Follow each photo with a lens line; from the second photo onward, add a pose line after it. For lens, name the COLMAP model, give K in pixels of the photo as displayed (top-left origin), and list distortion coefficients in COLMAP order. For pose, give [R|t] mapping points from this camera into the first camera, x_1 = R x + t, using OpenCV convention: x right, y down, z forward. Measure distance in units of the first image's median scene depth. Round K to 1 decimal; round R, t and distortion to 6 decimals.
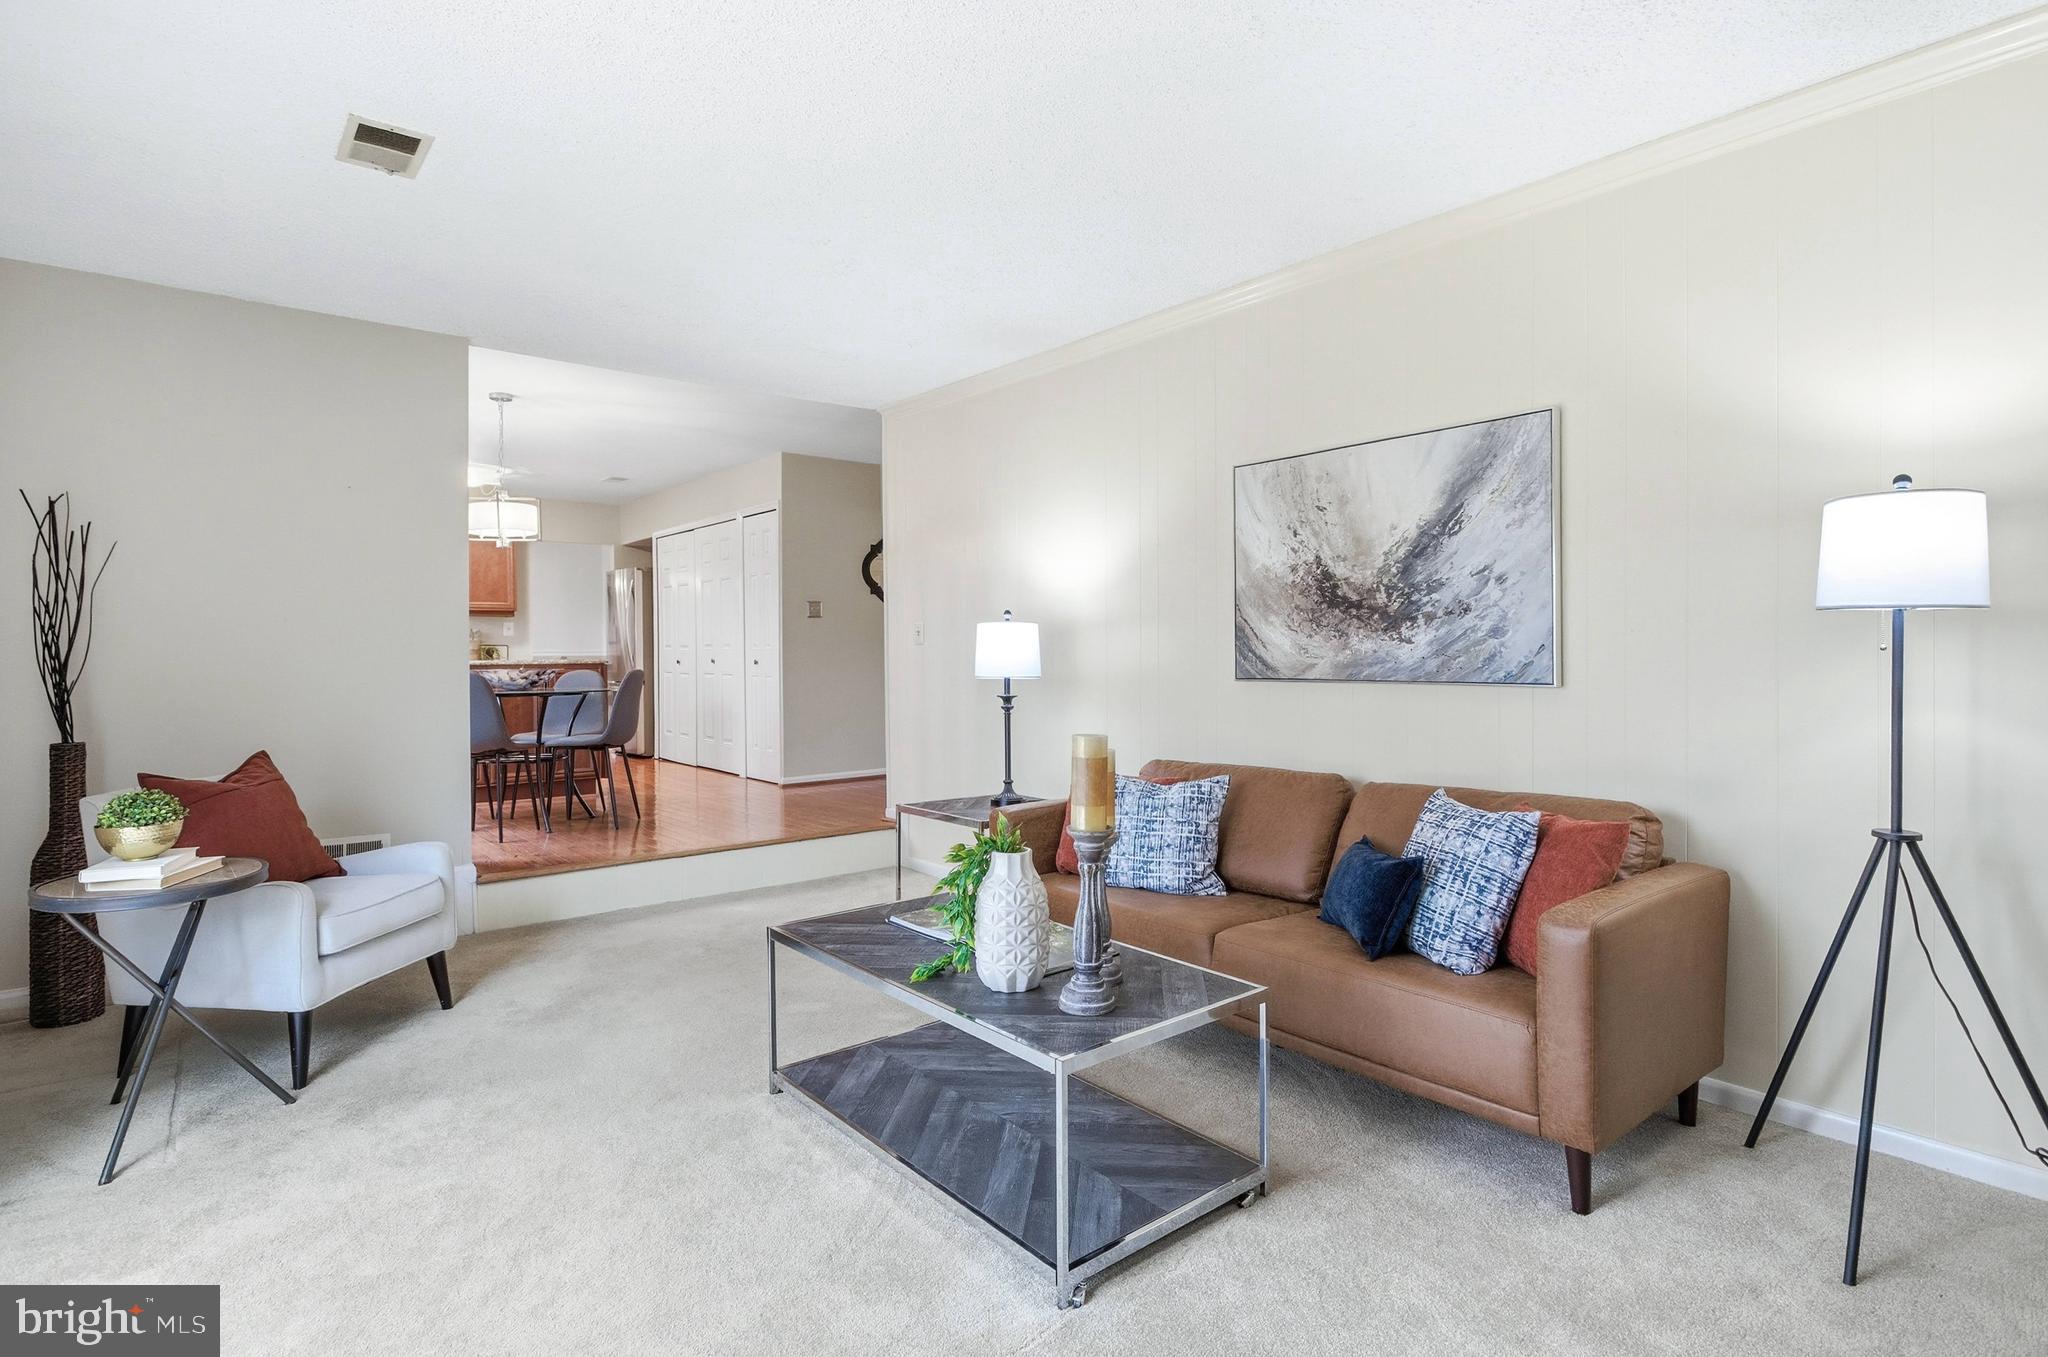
lens RADIAL K [[989.3, 0, 1033.3], [0, 989.3, 671.3], [0, 0, 1]] dist [-0.013575, 0.000001]
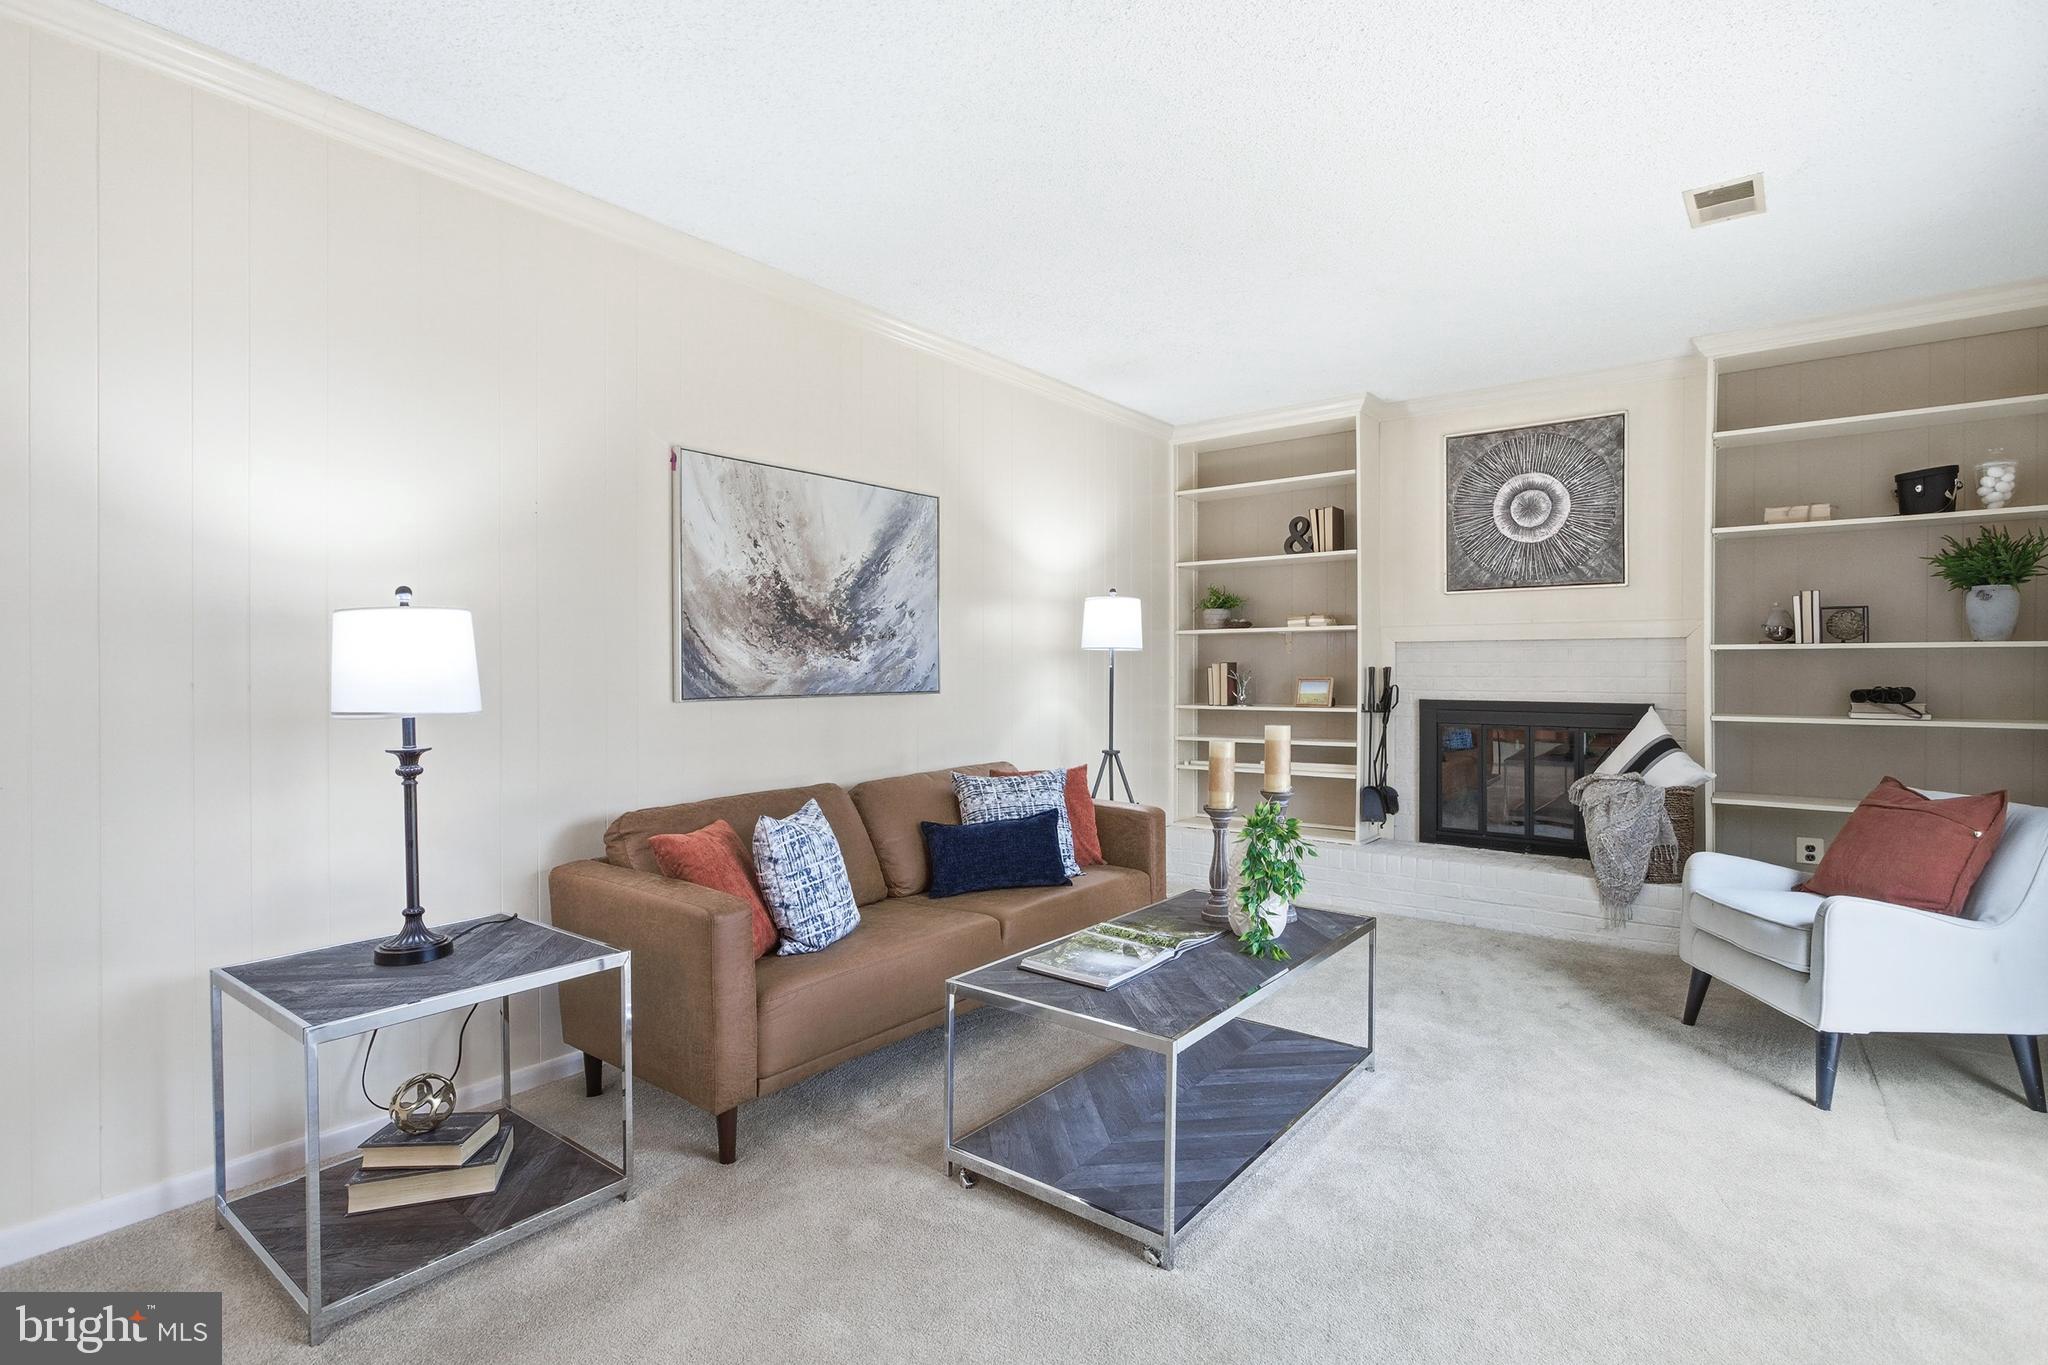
lens RADIAL K [[989.3, 0, 1033.3], [0, 989.3, 675.3], [0, 0, 1]] dist [-0.013575, 0.000001]
pose [[-0.204258, -0.006526, 0.978895, -0.769195], [0.015920, 0.999823, 0.009987, -0.018803], [-0.978788, 0.017624, -0.204118, 0.991577]]
